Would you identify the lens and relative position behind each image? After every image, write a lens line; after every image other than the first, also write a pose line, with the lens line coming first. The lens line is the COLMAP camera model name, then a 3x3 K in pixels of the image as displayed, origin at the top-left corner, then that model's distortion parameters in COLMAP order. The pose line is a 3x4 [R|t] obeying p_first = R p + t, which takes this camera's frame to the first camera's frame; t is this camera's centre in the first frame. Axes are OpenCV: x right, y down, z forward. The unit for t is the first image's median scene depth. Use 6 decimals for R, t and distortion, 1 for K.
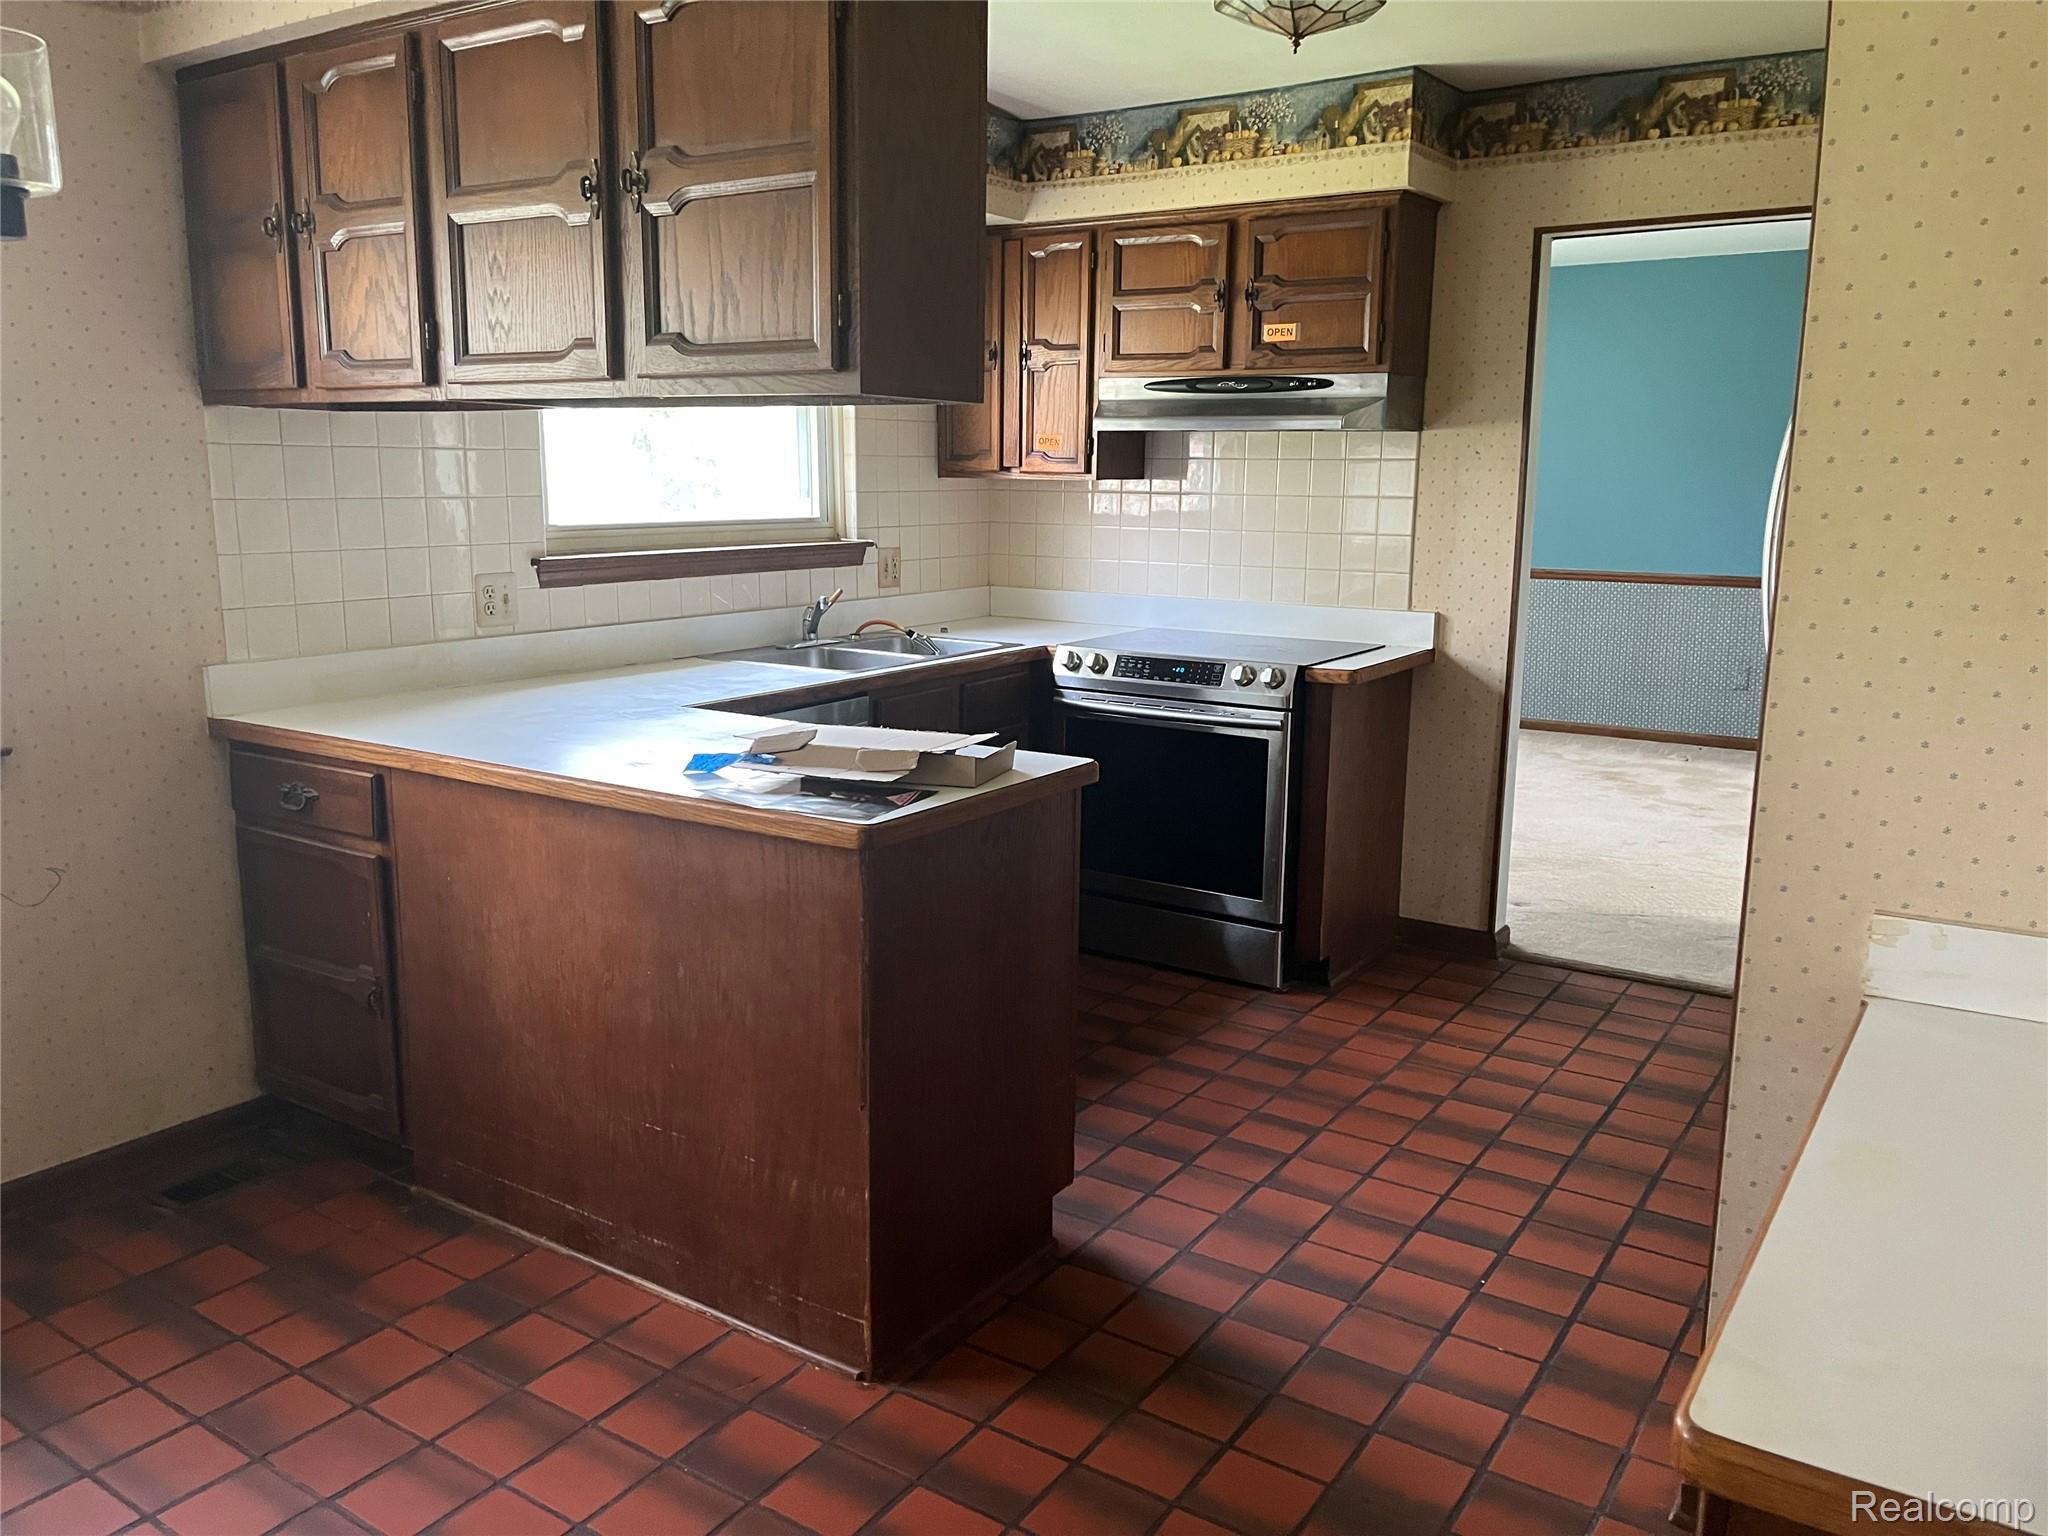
lens RADIAL K [[1555.3, 0, 1022.6], [0, 1555.3, 766.9], [0, 0, 1]] dist [-0.006824, -0.006065]
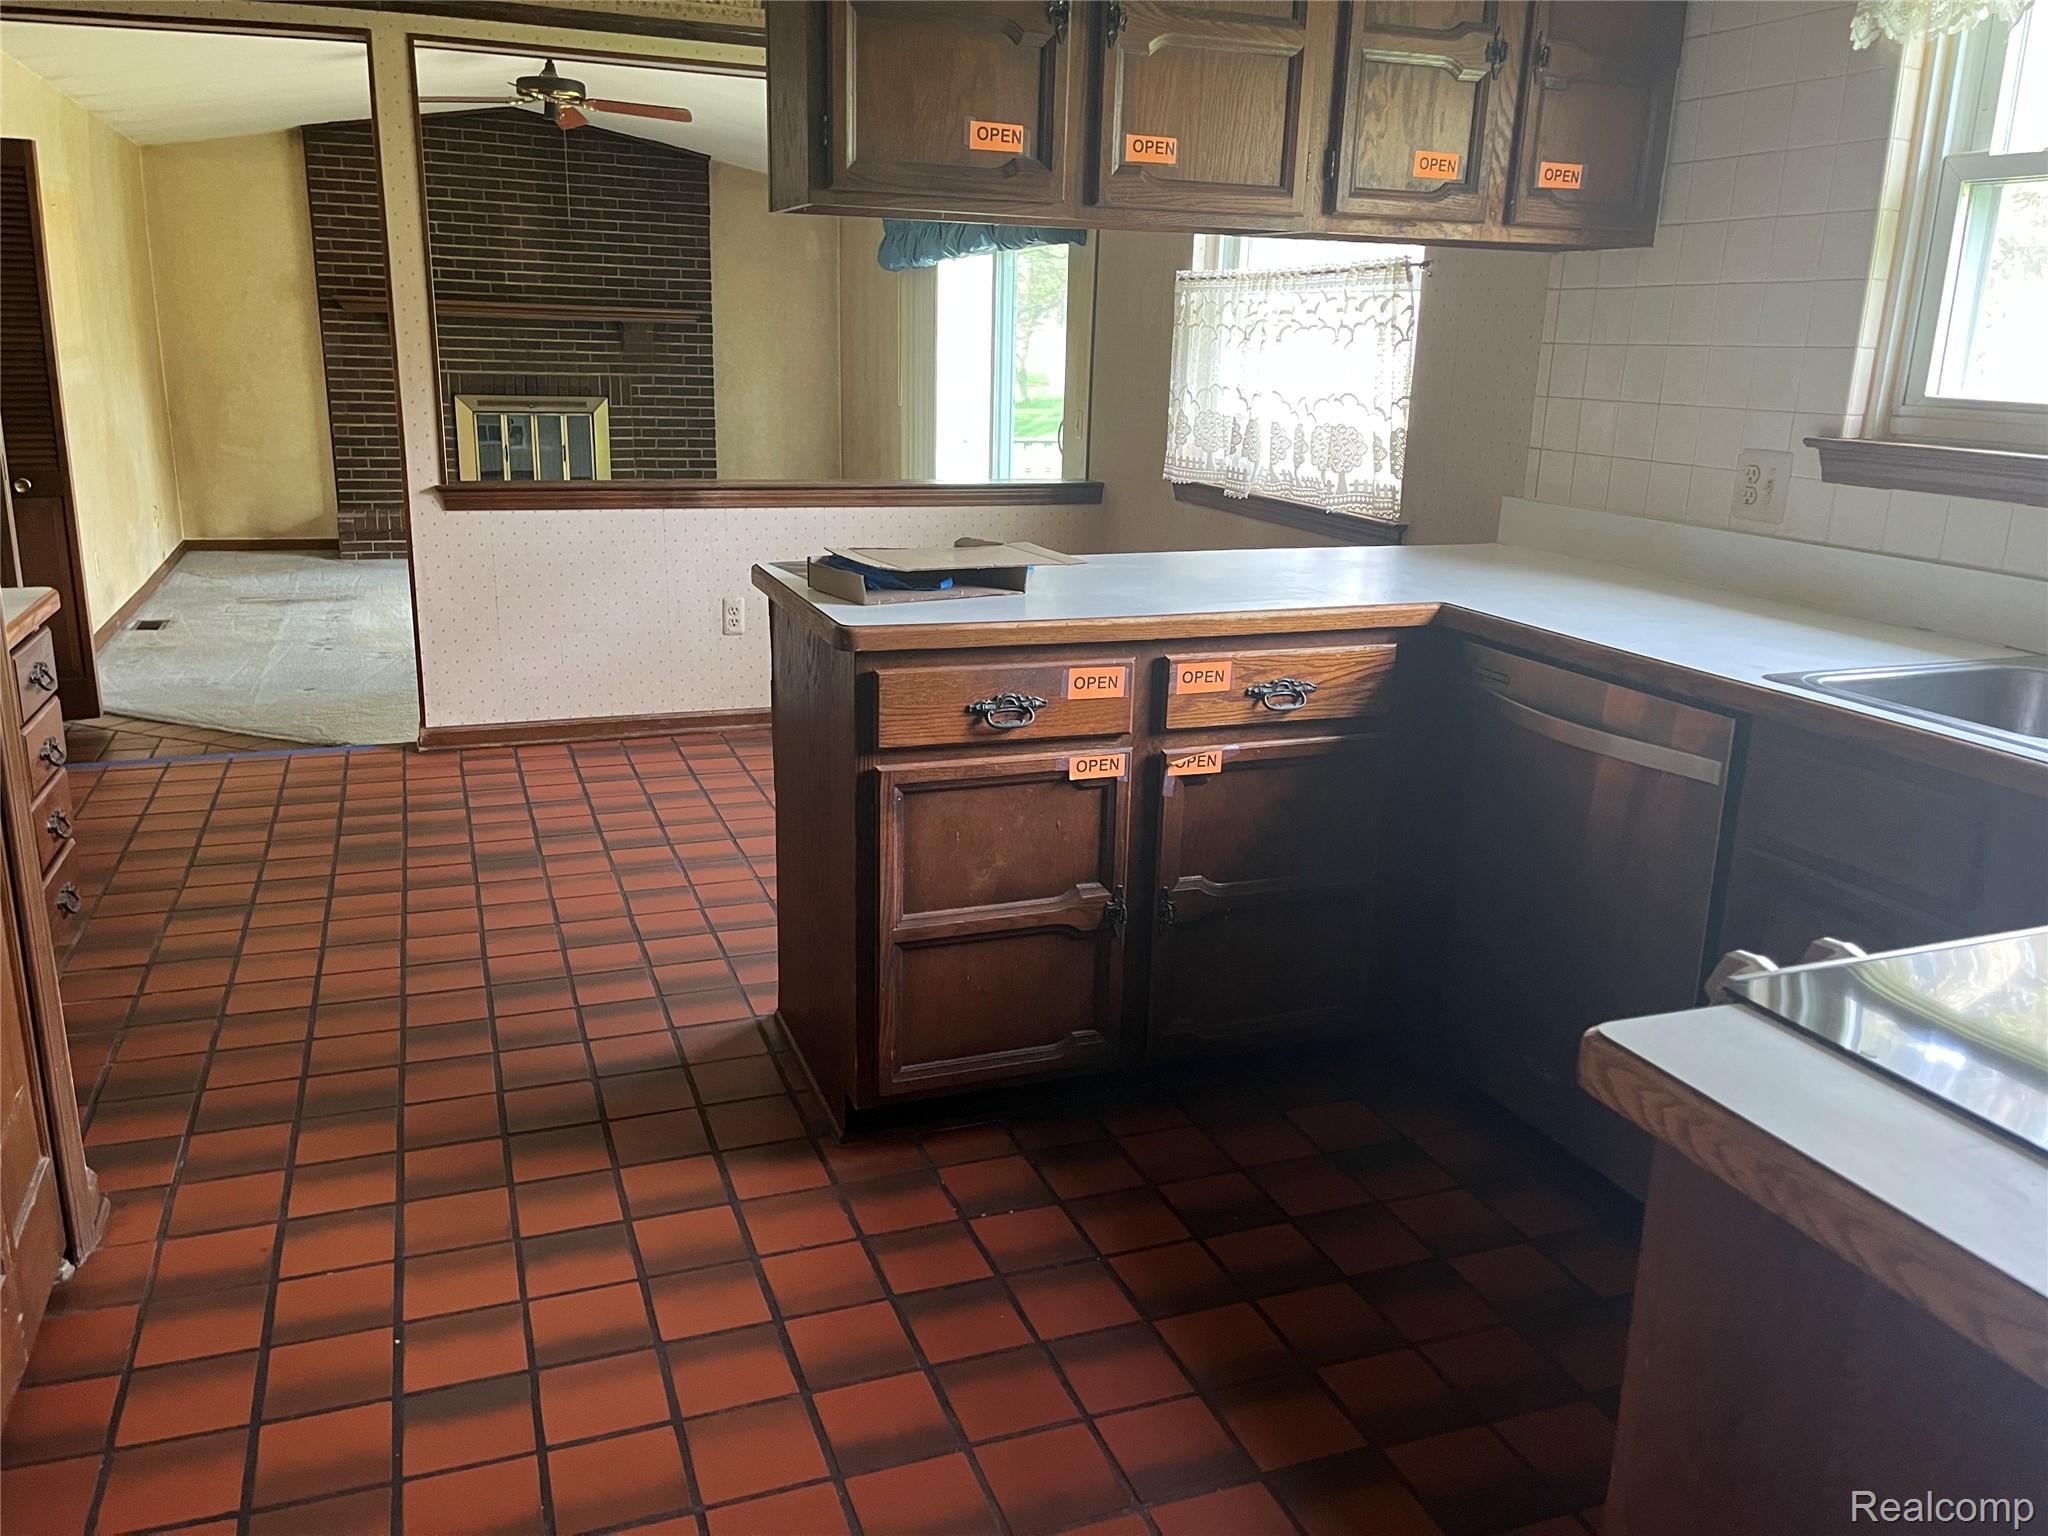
lens RADIAL K [[1555.3, 0, 1024.7], [0, 1555.3, 763.7], [0, 0, 1]] dist [-0.006824, -0.006065]
pose [[-0.578537, 0.195824, -0.791800, 0.666812], [-0.189435, 0.911950, 0.363951, -0.256183], [0.793353, 0.360554, -0.490501, 1.522428]]
